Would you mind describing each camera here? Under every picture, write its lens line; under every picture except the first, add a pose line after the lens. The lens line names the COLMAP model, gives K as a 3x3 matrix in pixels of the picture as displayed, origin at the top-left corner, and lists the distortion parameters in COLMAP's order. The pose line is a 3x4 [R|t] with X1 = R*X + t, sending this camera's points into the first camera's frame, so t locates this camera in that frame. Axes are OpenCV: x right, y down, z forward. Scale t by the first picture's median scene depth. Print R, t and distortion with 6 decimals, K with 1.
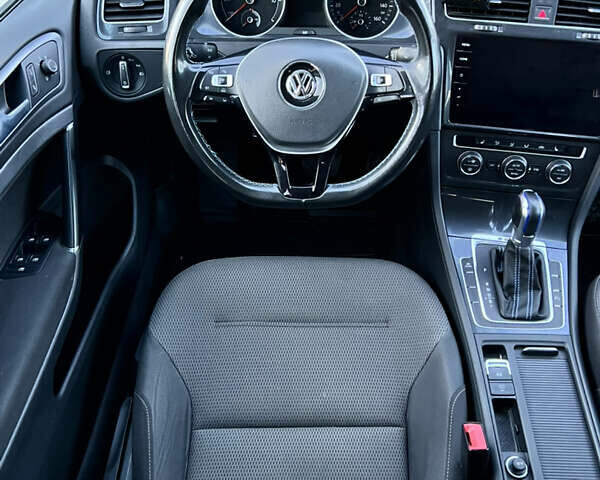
lens RADIAL K [[609.1, 0, 299.8], [0, 609.1, 247.2], [0, 0, 1]] dist [0.065620, -0.095921]
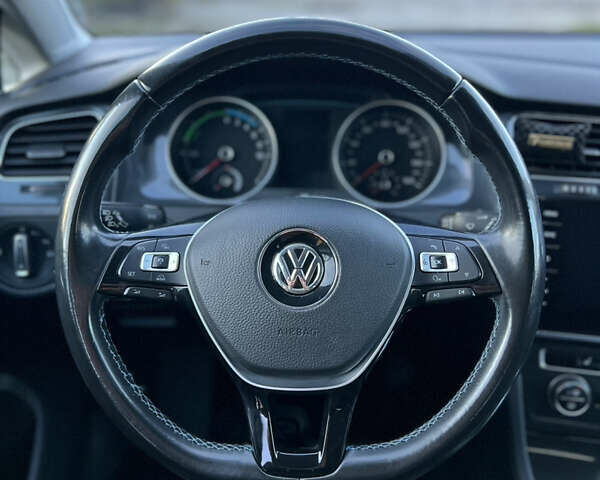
lens RADIAL K [[609.1, 0, 299.8], [0, 609.1, 247.2], [0, 0, 1]] dist [0.065620, -0.095921]
pose [[0.999987, 0.004936, 0.001456, 0.002621], [-0.004265, 0.953175, -0.302389, -0.103795], [-0.002880, 0.302379, 0.953183, 0.415730]]
